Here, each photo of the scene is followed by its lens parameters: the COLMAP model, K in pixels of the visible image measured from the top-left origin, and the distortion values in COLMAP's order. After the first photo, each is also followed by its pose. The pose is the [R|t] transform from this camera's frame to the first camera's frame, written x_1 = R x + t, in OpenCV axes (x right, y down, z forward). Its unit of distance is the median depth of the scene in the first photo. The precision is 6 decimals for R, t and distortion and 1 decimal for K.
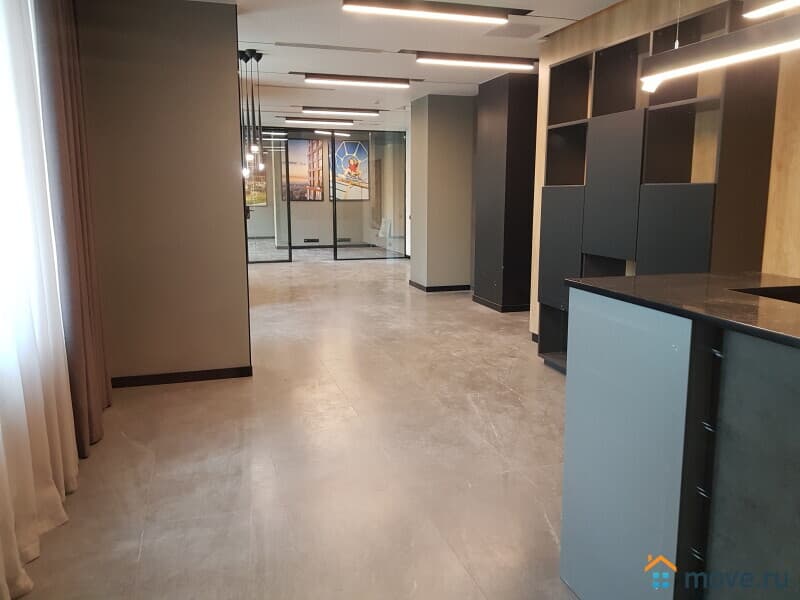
lens RADIAL K [[637.5, 0, 405.2], [0, 637.5, 302.2], [0, 0, 1]] dist [0.056202, -0.090500]
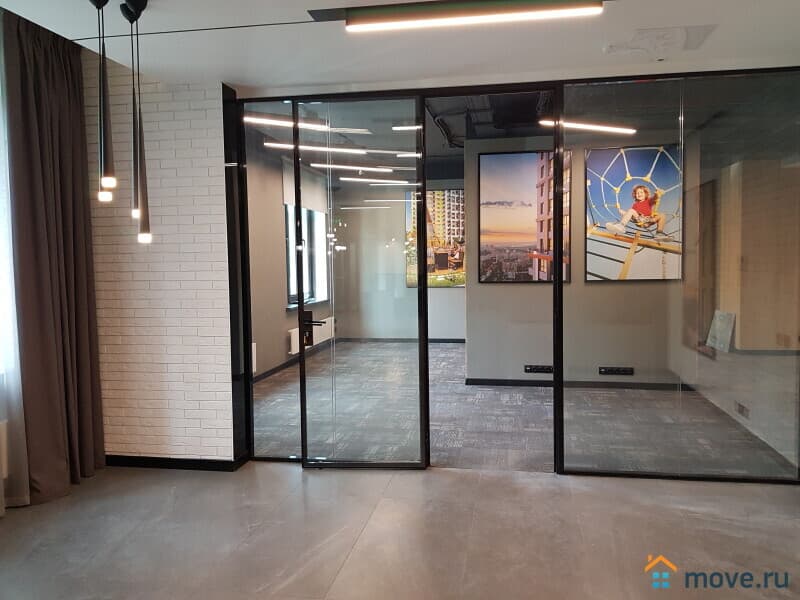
lens RADIAL K [[637.5, 0, 397.0], [0, 637.5, 293.3], [0, 0, 1]] dist [0.056202, -0.090500]
pose [[0.881241, 0.010686, -0.472547, -0.023023], [-0.064141, 0.993200, -0.097155, -0.100983], [0.468296, 0.115926, 0.875934, 0.555886]]
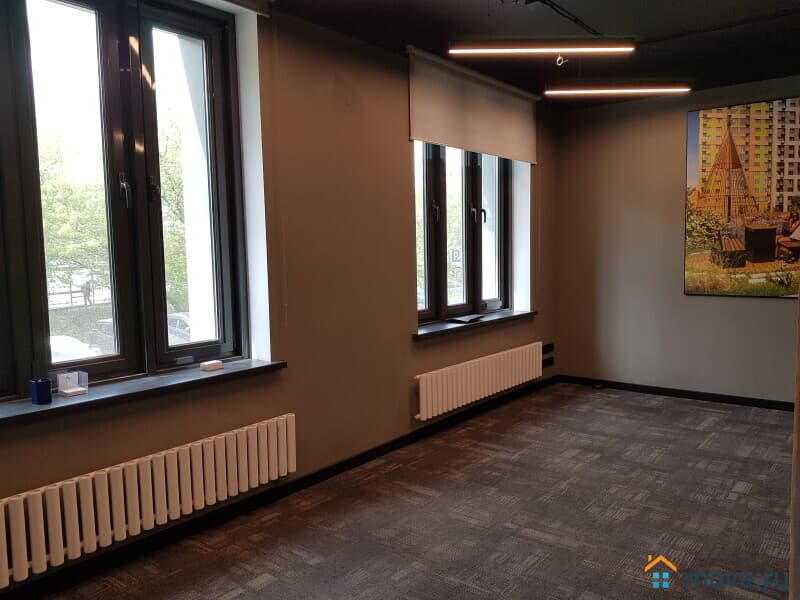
lens RADIAL K [[637.5, 0, 399.4], [0, 637.5, 299.7], [0, 0, 1]] dist [0.056202, -0.090500]
pose [[0.565040, 0.054028, -0.823293, -0.130135], [-0.121515, 0.992421, -0.018271, -0.146513], [0.816066, 0.110366, 0.567323, 0.827132]]
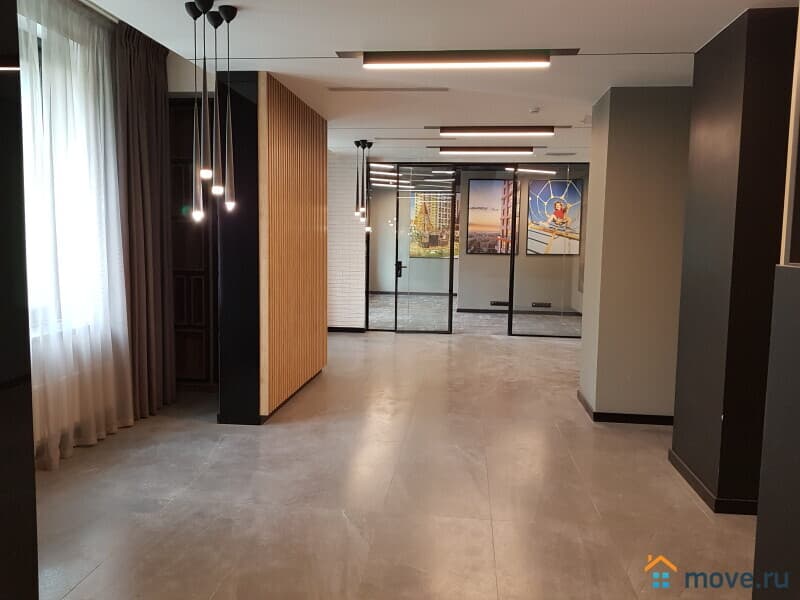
lens RADIAL K [[637.5, 0, 391.1], [0, 637.5, 302.1], [0, 0, 1]] dist [0.056202, -0.090500]
pose [[0.911311, 0.054039, -0.408156, 0.056503], [-0.084122, 0.994875, -0.056104, -0.042815], [0.403033, 0.085463, 0.911186, 0.218272]]
